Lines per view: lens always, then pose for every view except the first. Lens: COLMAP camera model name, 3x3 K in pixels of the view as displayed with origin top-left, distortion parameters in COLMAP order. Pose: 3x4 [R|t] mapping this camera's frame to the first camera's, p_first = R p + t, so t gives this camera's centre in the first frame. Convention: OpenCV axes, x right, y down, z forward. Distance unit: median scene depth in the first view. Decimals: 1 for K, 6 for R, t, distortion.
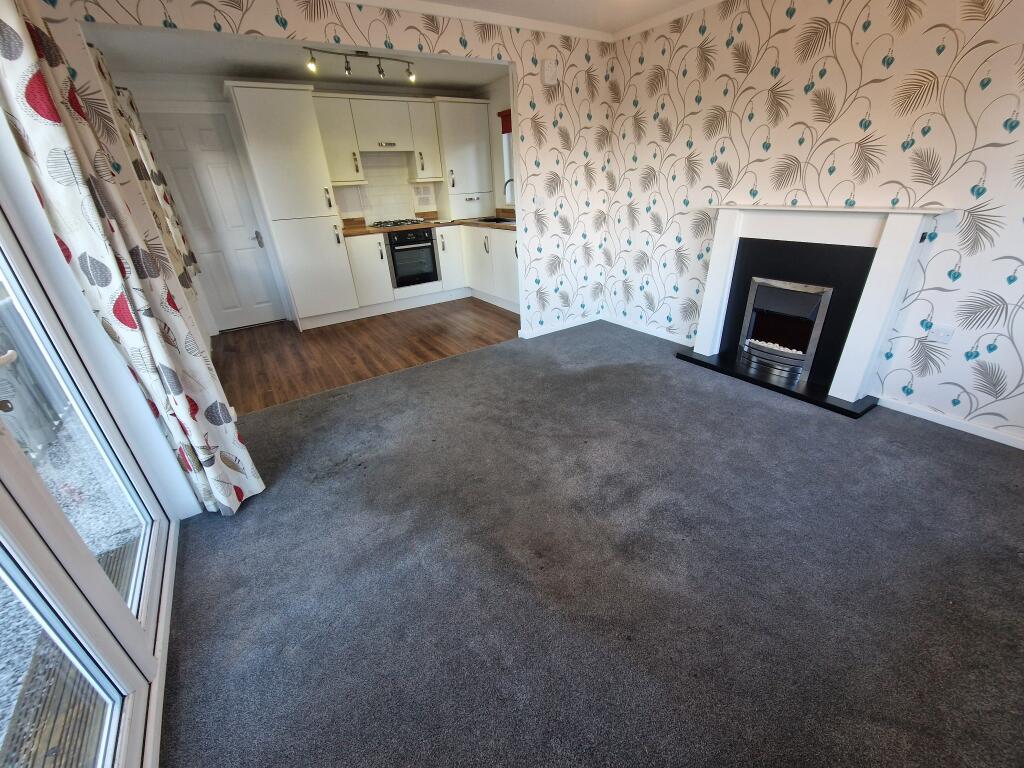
lens RADIAL K [[413.1, 0, 512.0], [0, 413.1, 384.0], [0, 0, 1]] dist [-0.001665, -0.000051]
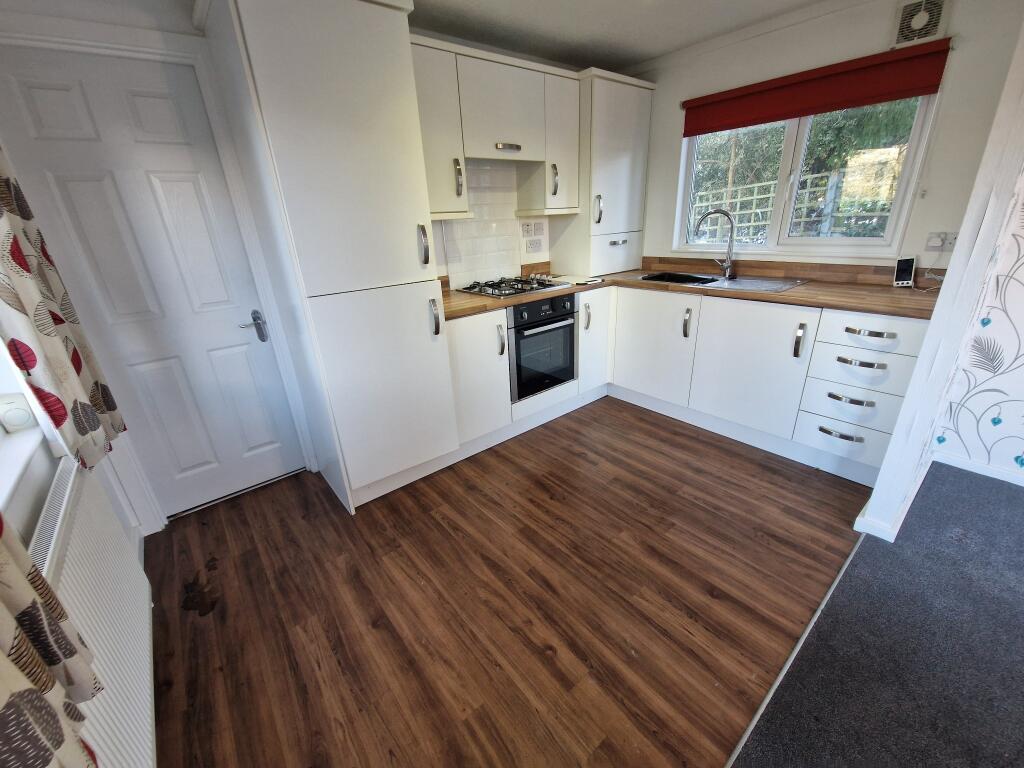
lens RADIAL K [[413.1, 0, 512.0], [0, 413.1, 384.0], [0, 0, 1]] dist [-0.001665, -0.000051]
pose [[0.994650, -0.038748, 0.095758, -0.362594], [0.046143, 0.996020, -0.076255, -0.230072], [-0.092423, 0.080266, 0.992479, 0.488365]]
